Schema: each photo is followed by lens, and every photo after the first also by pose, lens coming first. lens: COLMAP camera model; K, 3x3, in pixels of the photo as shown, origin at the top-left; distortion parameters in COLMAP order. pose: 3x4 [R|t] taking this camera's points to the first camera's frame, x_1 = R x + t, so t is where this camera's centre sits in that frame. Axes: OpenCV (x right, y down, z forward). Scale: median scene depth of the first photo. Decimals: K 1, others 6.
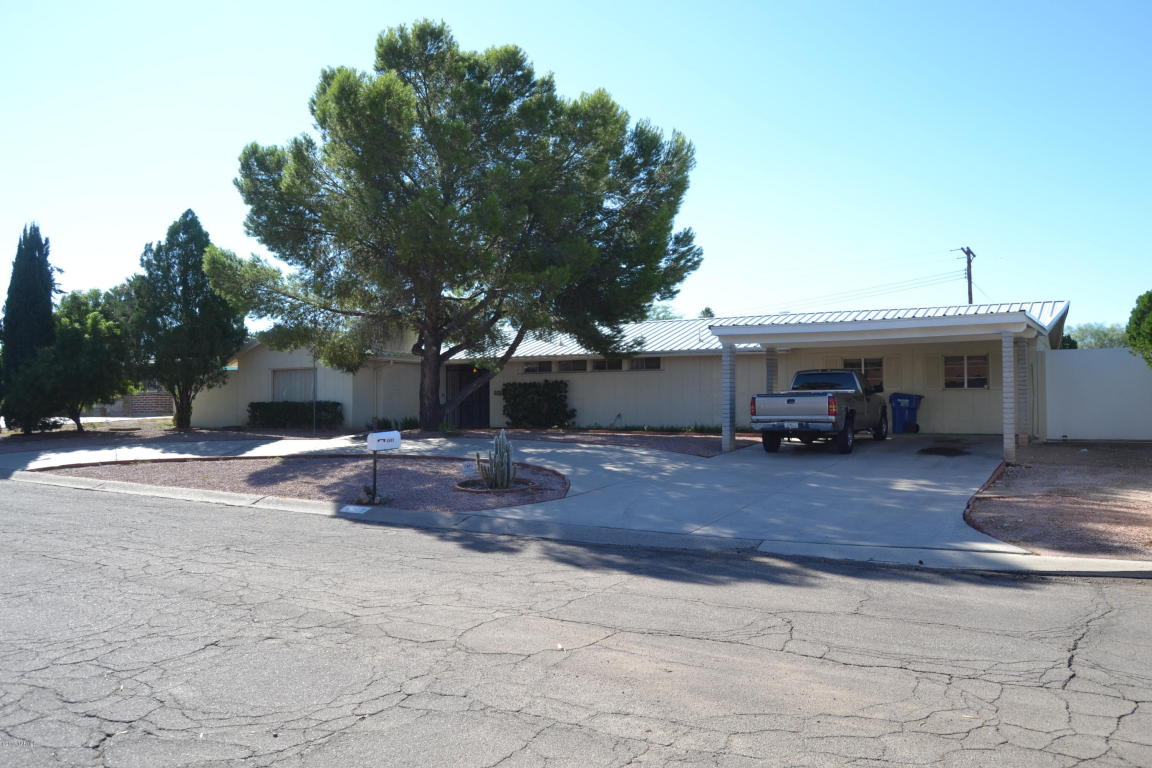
lens RADIAL K [[919.7, 0, 576.0], [0, 919.7, 384.0], [0, 0, 1]] dist [-0.096271, 0.039809]
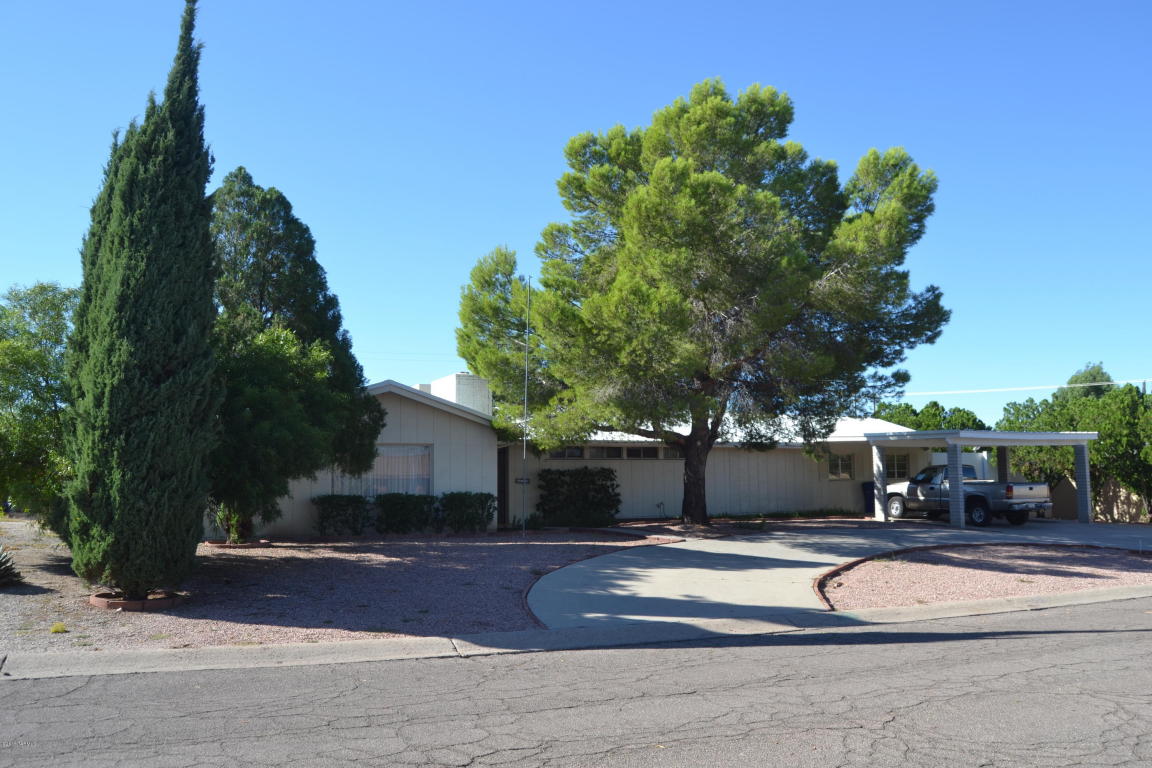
lens RADIAL K [[919.7, 0, 576.0], [0, 919.7, 384.0], [0, 0, 1]] dist [-0.096271, 0.039809]
pose [[0.549729, 0.088862, 0.830603, -0.880970], [-0.014626, 0.995197, -0.096791, 0.002236], [-0.835215, 0.041060, 0.548388, 0.554607]]
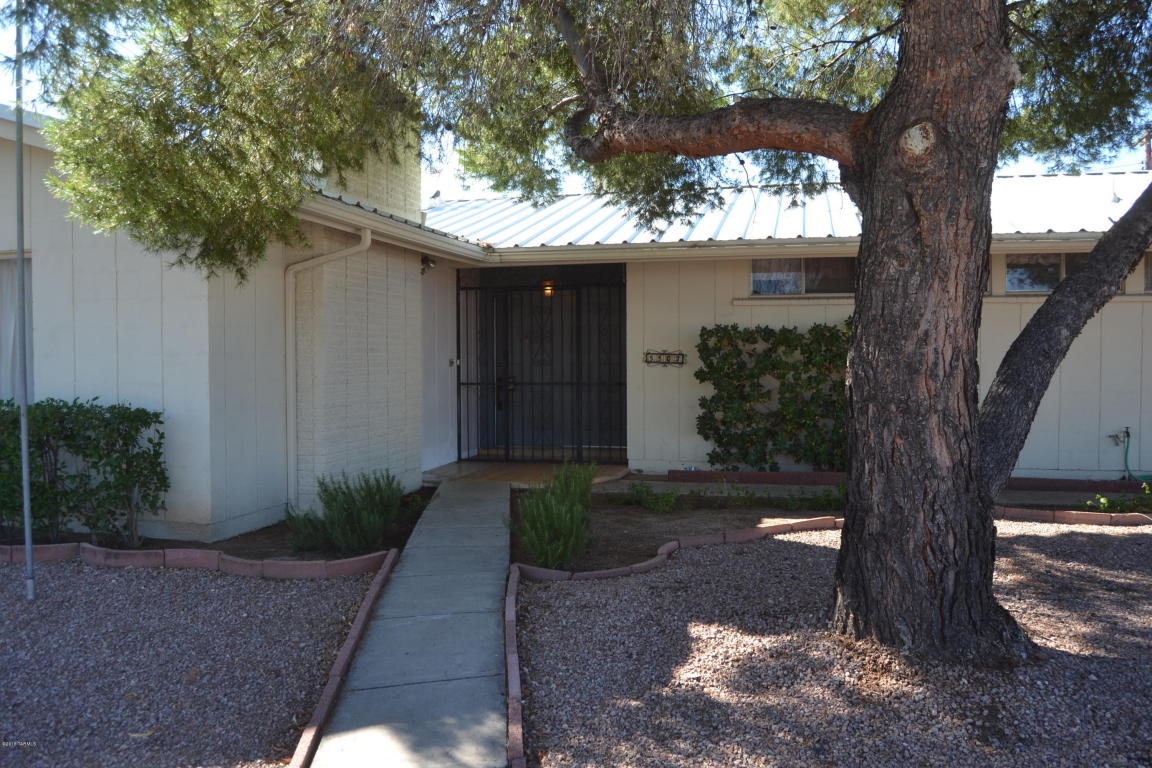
lens RADIAL K [[919.7, 0, 576.0], [0, 919.7, 384.0], [0, 0, 1]] dist [-0.096271, 0.039809]
pose [[0.960506, -0.008279, 0.278134, -0.230263], [-0.007804, 0.998363, 0.056669, 0.000952], [-0.278148, -0.056601, 0.958869, 0.799254]]
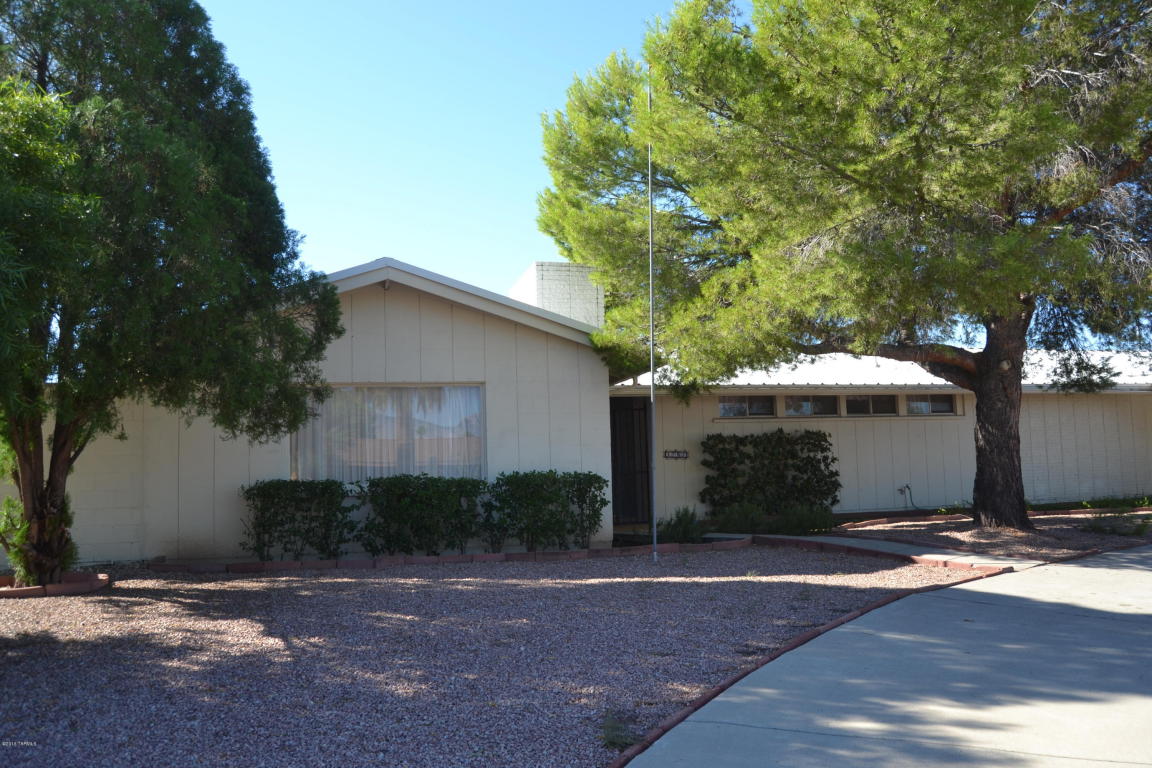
lens RADIAL K [[919.7, 0, 576.0], [0, 919.7, 384.0], [0, 0, 1]] dist [-0.096271, 0.039809]
pose [[0.710519, 0.054035, 0.701600, -0.563075], [0.004971, 0.996637, -0.081792, 0.013918], [-0.703660, 0.061602, 0.707861, 0.759549]]
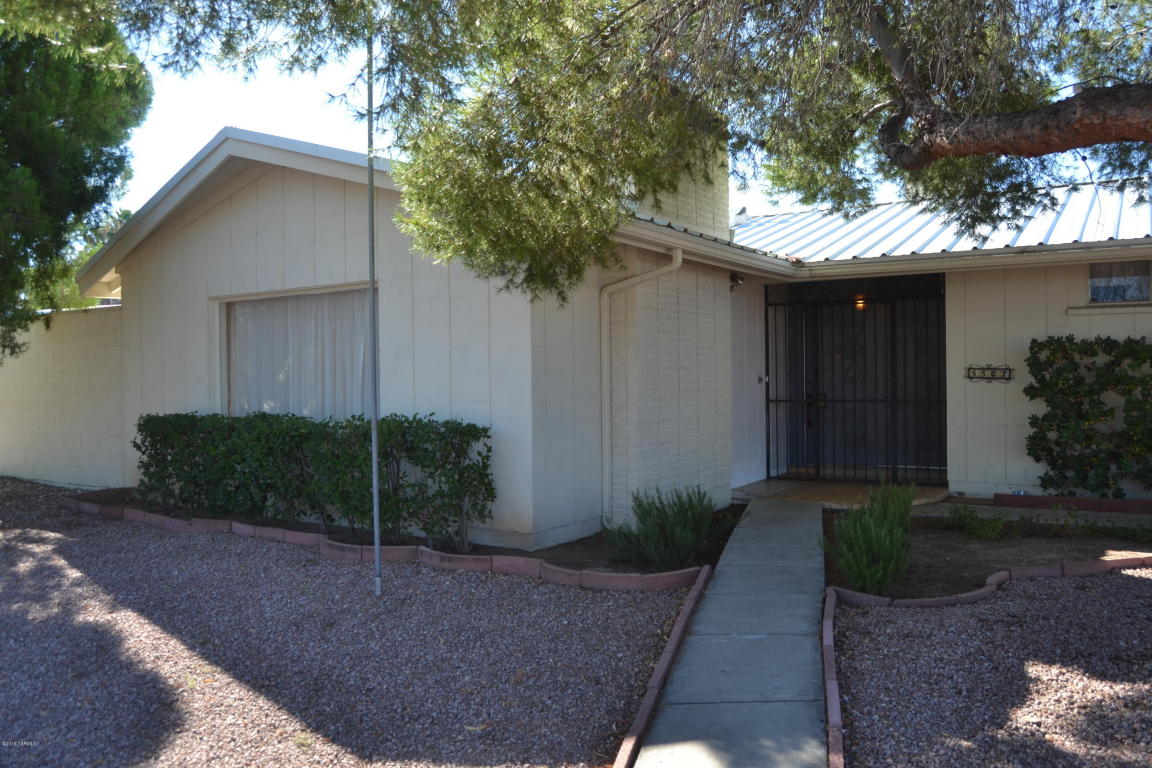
lens RADIAL K [[919.7, 0, 576.0], [0, 919.7, 384.0], [0, 0, 1]] dist [-0.096271, 0.039809]
pose [[0.998988, -0.008118, -0.044244, -0.232830], [0.009822, 0.999213, 0.038434, 0.000756], [0.043897, -0.038829, 0.998281, 0.799551]]
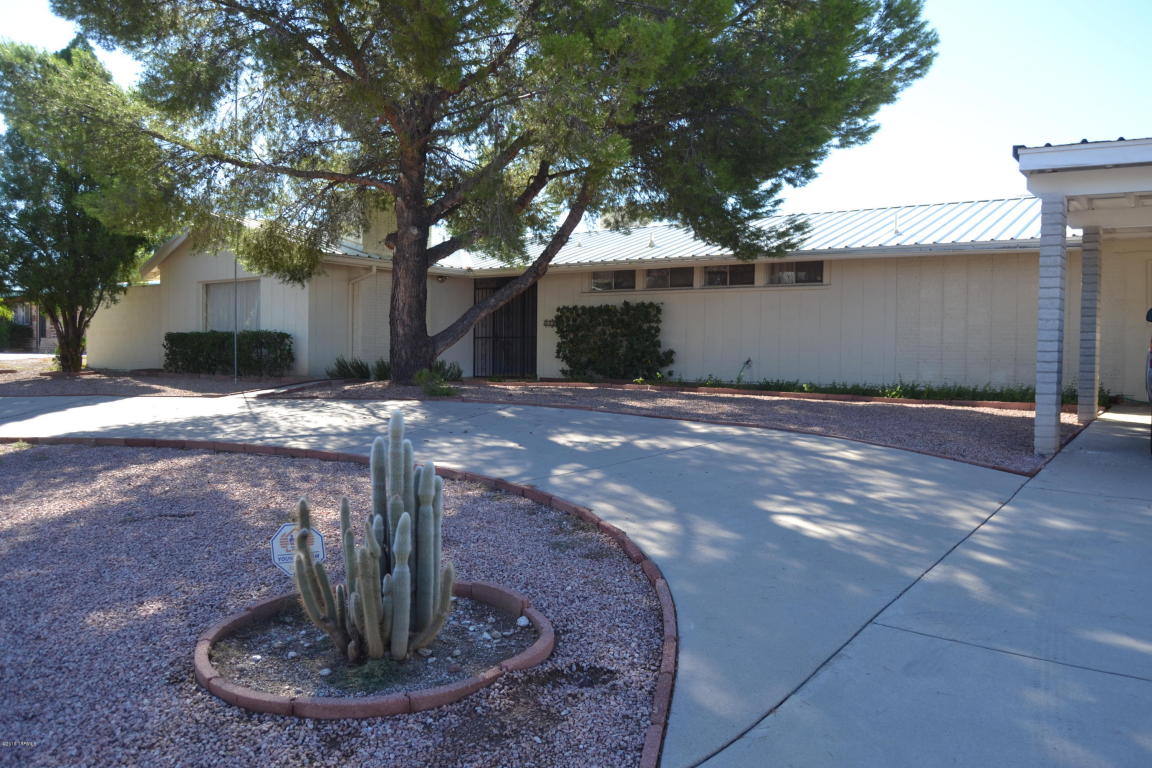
lens RADIAL K [[919.7, 0, 576.0], [0, 919.7, 384.0], [0, 0, 1]] dist [-0.096271, 0.039809]
pose [[0.995114, 0.020213, -0.096641, -0.006042], [-0.014453, 0.998098, 0.059931, 0.015169], [0.097668, -0.058241, 0.993513, 0.425375]]
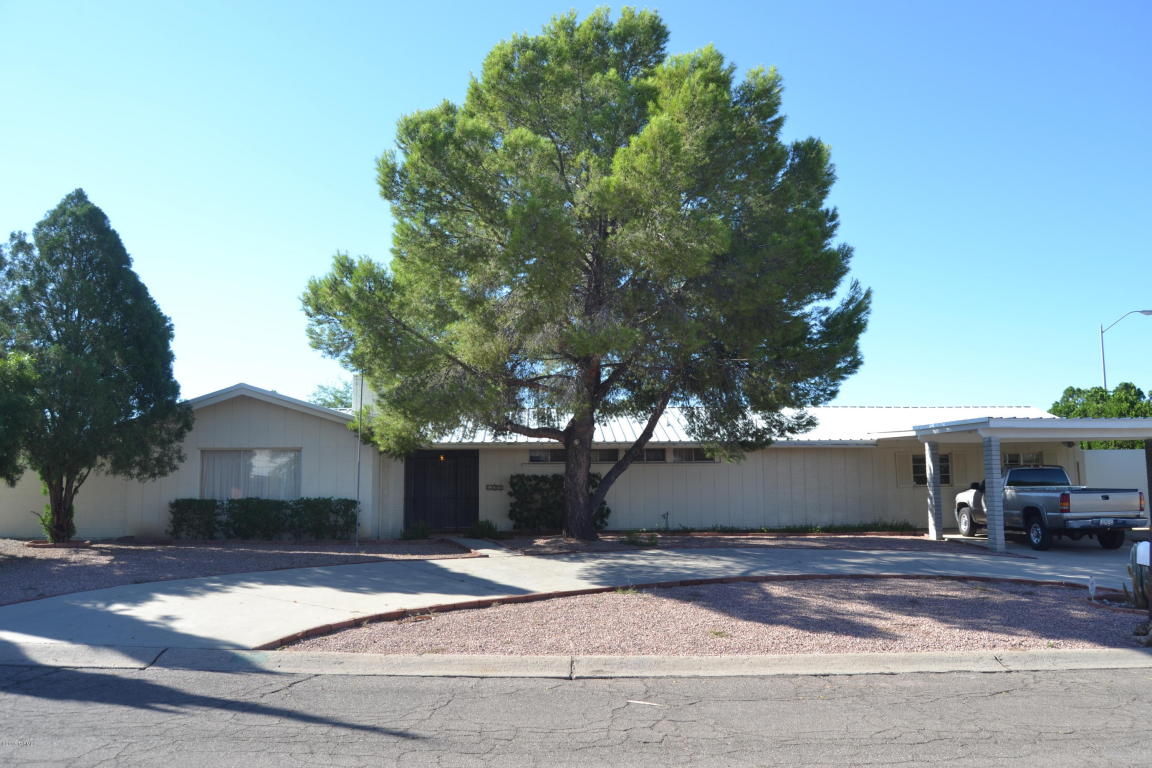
lens RADIAL K [[919.7, 0, 576.0], [0, 919.7, 384.0], [0, 0, 1]] dist [-0.096271, 0.039809]
pose [[0.840121, 0.064113, 0.538597, -0.520106], [-0.010963, 0.994794, -0.101317, 0.000640], [-0.542289, 0.079214, 0.836450, 0.334328]]
